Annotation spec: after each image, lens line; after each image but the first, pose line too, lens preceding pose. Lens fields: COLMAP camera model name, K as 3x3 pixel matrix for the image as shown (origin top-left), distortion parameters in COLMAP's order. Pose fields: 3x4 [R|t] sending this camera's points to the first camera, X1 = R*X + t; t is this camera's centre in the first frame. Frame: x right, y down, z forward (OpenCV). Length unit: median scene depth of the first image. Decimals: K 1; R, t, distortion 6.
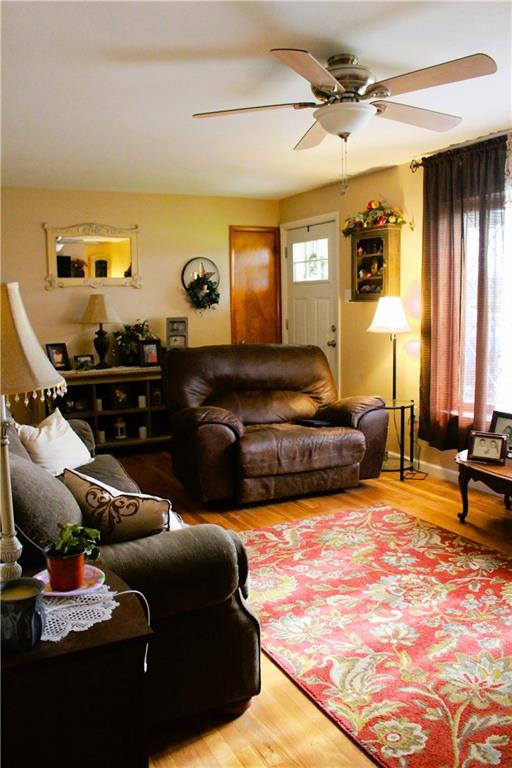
lens RADIAL K [[640.9, 0, 256.0], [0, 640.9, 384.0], [0, 0, 1]] dist [-0.161906, 0.136762]
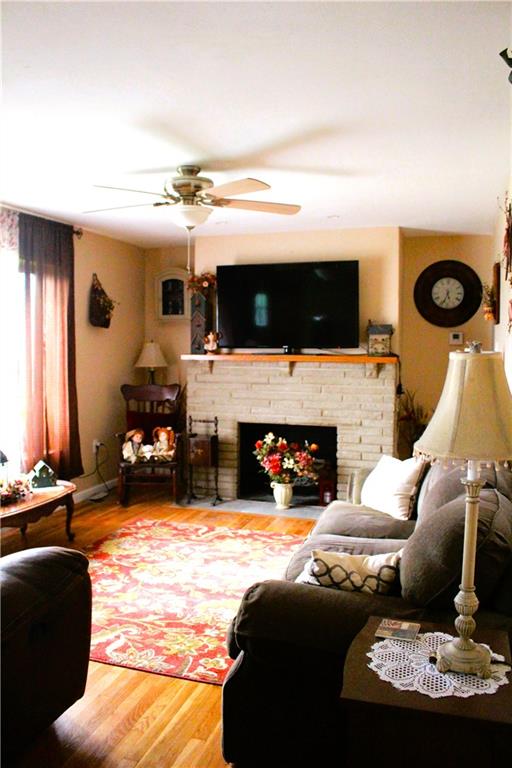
lens RADIAL K [[640.9, 0, 256.0], [0, 640.9, 384.0], [0, 0, 1]] dist [-0.161906, 0.136762]
pose [[-0.720950, -0.036104, 0.692046, -0.780833], [0.074806, 0.988752, 0.129513, -0.218193], [-0.688937, 0.145142, -0.710140, 1.683909]]
